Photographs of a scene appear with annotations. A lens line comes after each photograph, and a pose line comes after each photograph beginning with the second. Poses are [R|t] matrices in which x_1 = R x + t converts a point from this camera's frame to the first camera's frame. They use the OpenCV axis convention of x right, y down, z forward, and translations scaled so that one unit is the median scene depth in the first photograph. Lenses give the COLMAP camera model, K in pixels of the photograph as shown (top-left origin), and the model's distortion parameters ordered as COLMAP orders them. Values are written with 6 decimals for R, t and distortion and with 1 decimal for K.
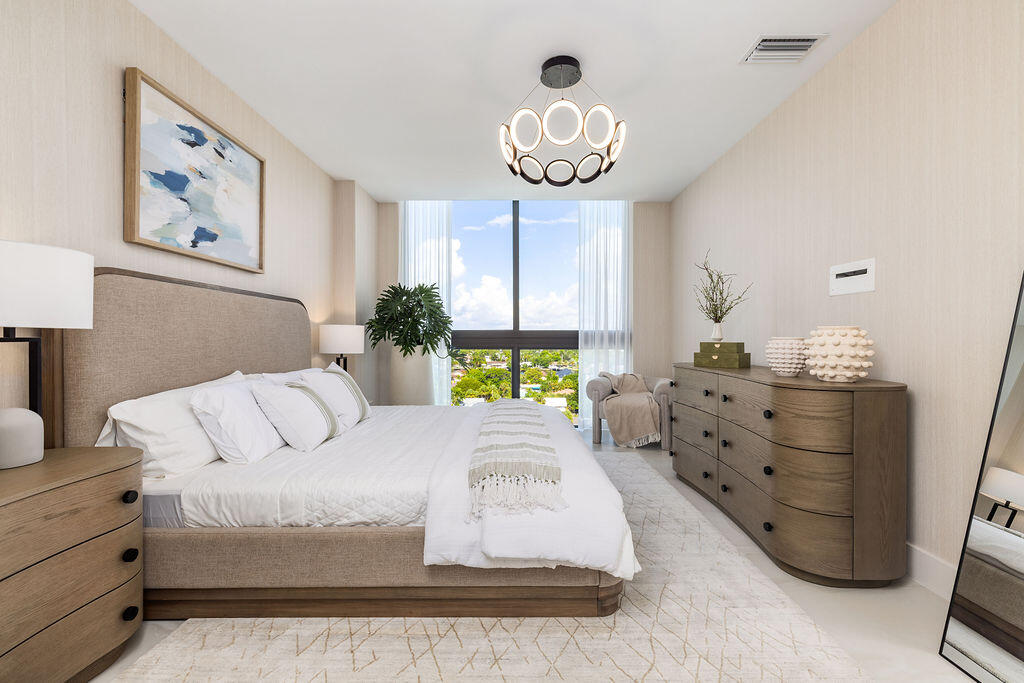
lens RADIAL K [[443.1, 0, 512.0], [0, 443.1, 341.5], [0, 0, 1]] dist [0.006758, -0.000177]
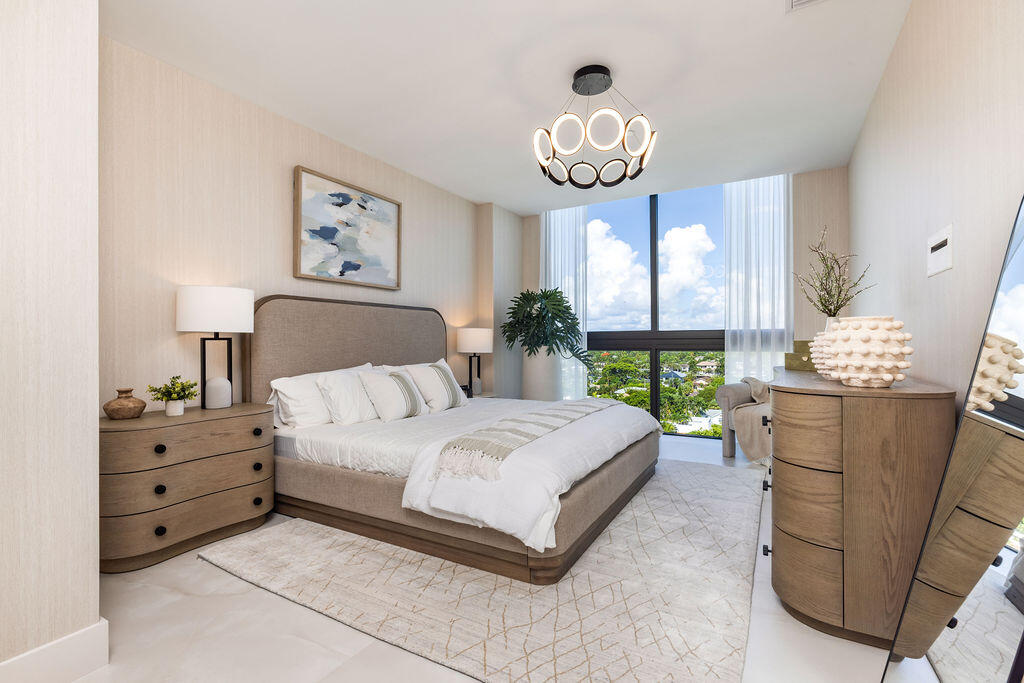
lens RADIAL K [[463.1, 0, 512.0], [0, 463.1, 341.5], [0, 0, 1]] dist [-0.000905, -0.000027]
pose [[0.870048, -0.005044, -0.492941, 0.501003], [0.000609, 0.999958, -0.009156, 0.014402], [0.492966, 0.007666, 0.870015, -0.028780]]
